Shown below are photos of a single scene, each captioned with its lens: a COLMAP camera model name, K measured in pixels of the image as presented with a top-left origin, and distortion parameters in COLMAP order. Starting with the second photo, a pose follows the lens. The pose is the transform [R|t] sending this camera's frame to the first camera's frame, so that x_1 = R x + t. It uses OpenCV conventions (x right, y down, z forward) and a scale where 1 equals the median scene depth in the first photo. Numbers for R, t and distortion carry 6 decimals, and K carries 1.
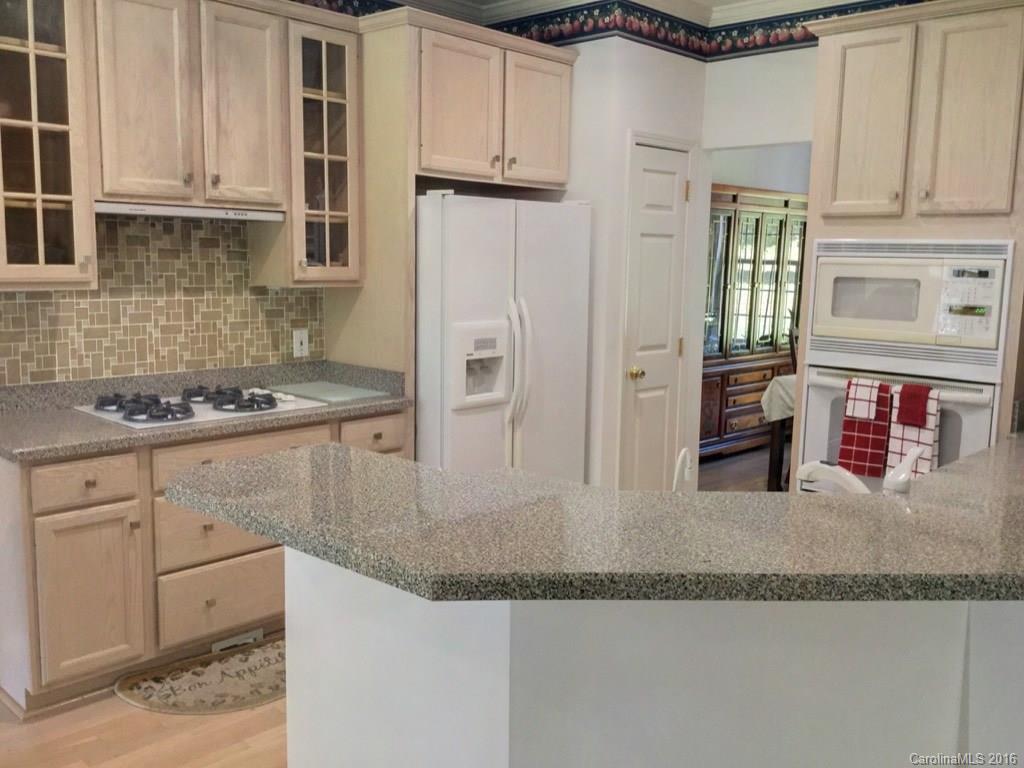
lens RADIAL K [[913.9, 0, 511.6], [0, 913.9, 390.0], [0, 0, 1]] dist [0.102042, -0.182533]
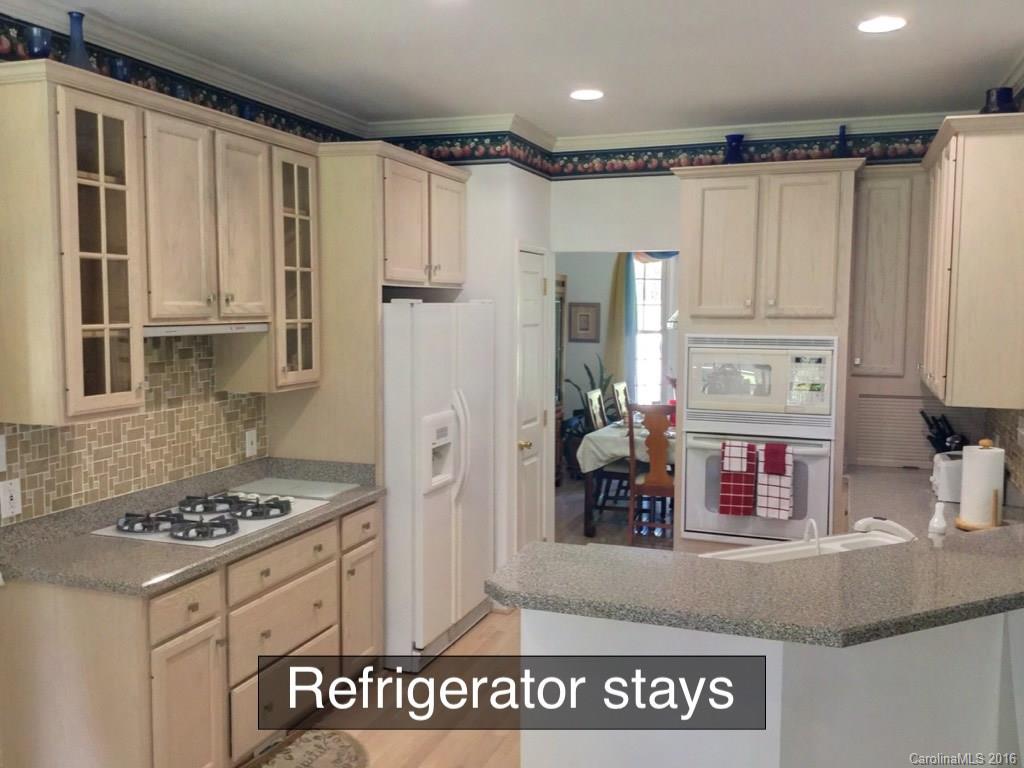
lens RADIAL K [[913.9, 0, 505.5], [0, 913.9, 391.2], [0, 0, 1]] dist [0.102042, -0.182533]
pose [[0.917082, -0.052238, 0.395261, -0.425355], [0.070073, 0.997066, -0.030809, -0.065029], [-0.392492, 0.055951, 0.918052, -0.068118]]
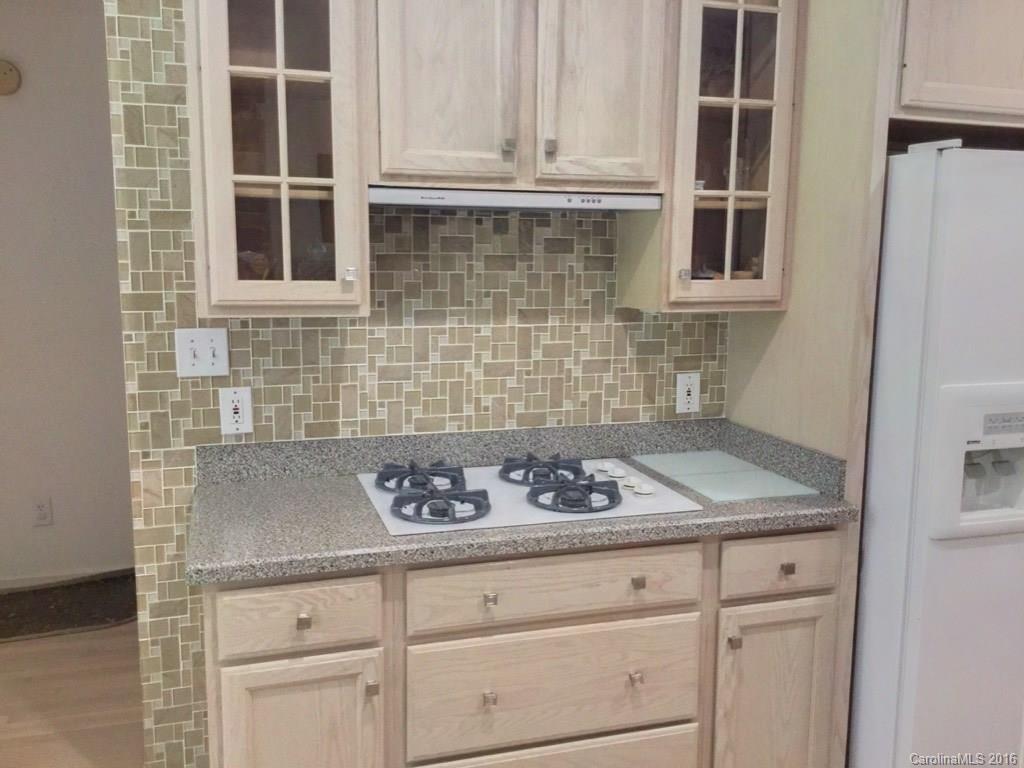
lens RADIAL K [[913.9, 0, 519.2], [0, 913.9, 382.7], [0, 0, 1]] dist [0.102042, -0.182533]
pose [[0.875812, 0.061174, -0.478760, -0.021529], [-0.064177, 0.997887, 0.010105, -0.065055], [0.478366, 0.021875, 0.877888, 0.405686]]
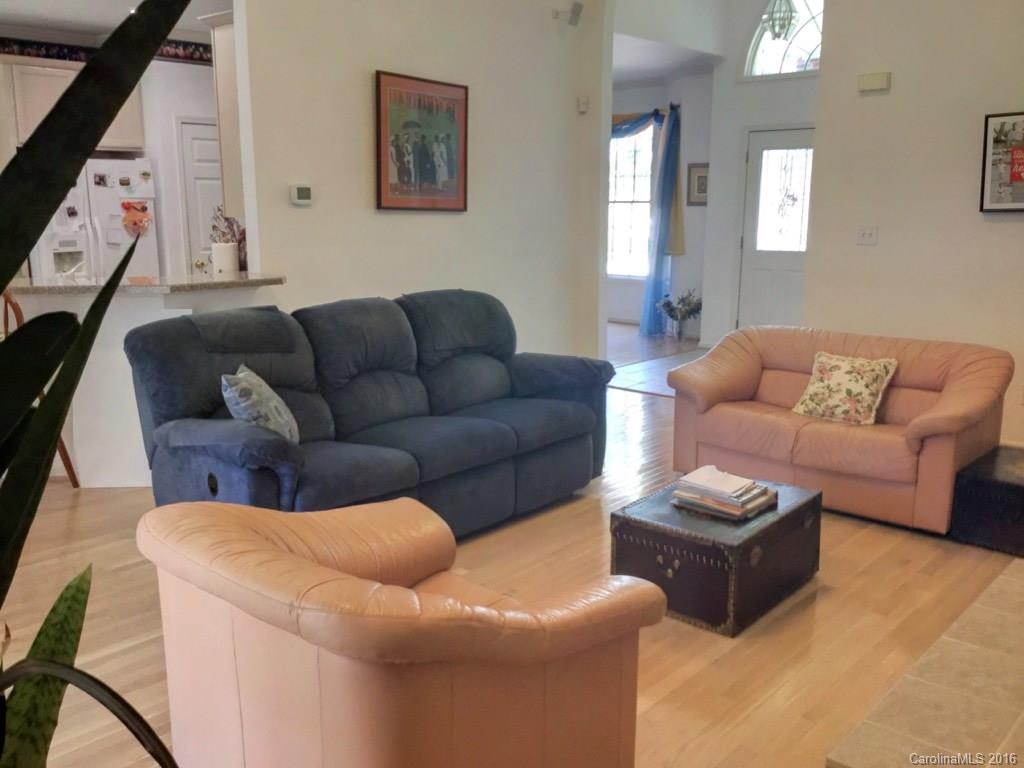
lens RADIAL K [[913.9, 0, 511.2], [0, 913.9, 381.3], [0, 0, 1]] dist [0.102042, -0.182533]
pose [[0.998874, -0.032684, 0.034398, 0.783528], [0.031316, 0.998725, 0.039593, 0.176417], [-0.035648, -0.038471, 0.998624, -0.831952]]
